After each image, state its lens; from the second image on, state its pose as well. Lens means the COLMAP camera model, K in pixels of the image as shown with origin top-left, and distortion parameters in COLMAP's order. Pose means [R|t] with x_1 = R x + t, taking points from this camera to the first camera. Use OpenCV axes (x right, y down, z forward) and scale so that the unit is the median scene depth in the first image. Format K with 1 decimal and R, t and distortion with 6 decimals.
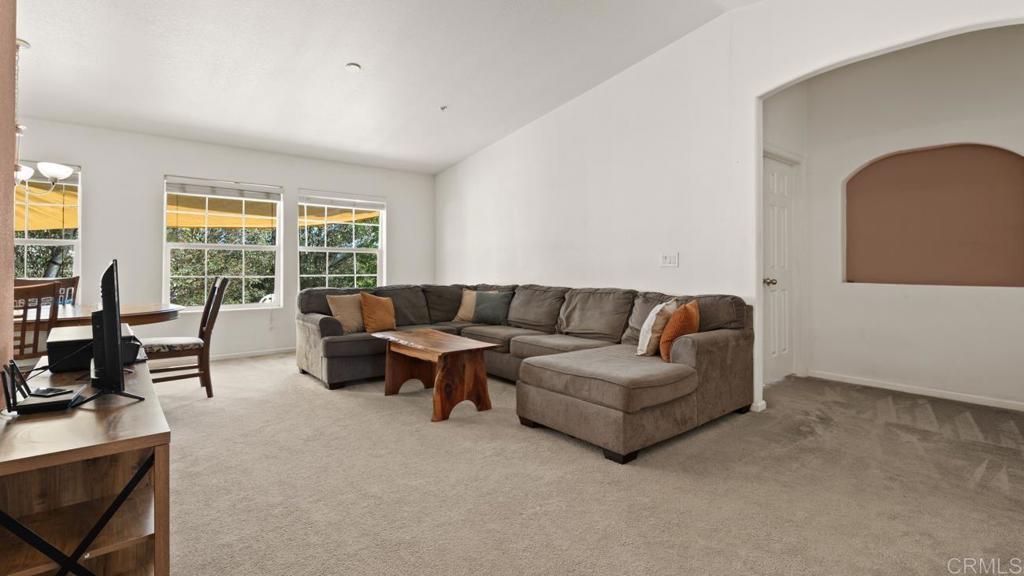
lens RADIAL K [[459.8, 0, 510.8], [0, 459.8, 269.8], [0, 0, 1]] dist [0.003095, 0.001011]
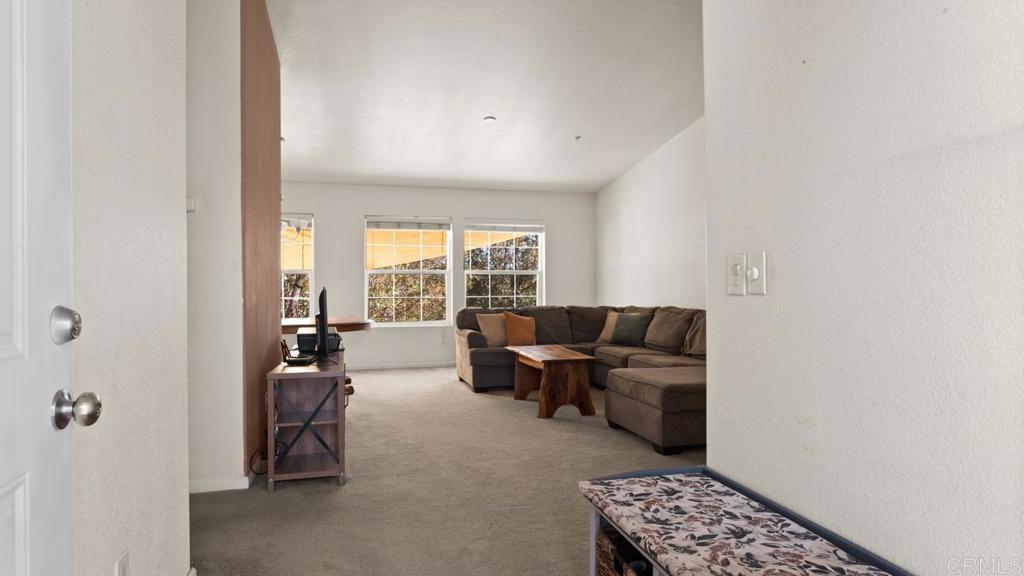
lens RADIAL K [[569.3, 0, 512.7], [0, 569.3, 292.0], [0, 0, 1]] dist [-0.002417, -0.000030]
pose [[0.914533, -0.000643, -0.404510, 0.268788], [0.001755, 0.999996, 0.002377, -0.002325], [0.404507, -0.002884, 0.914531, -0.280362]]
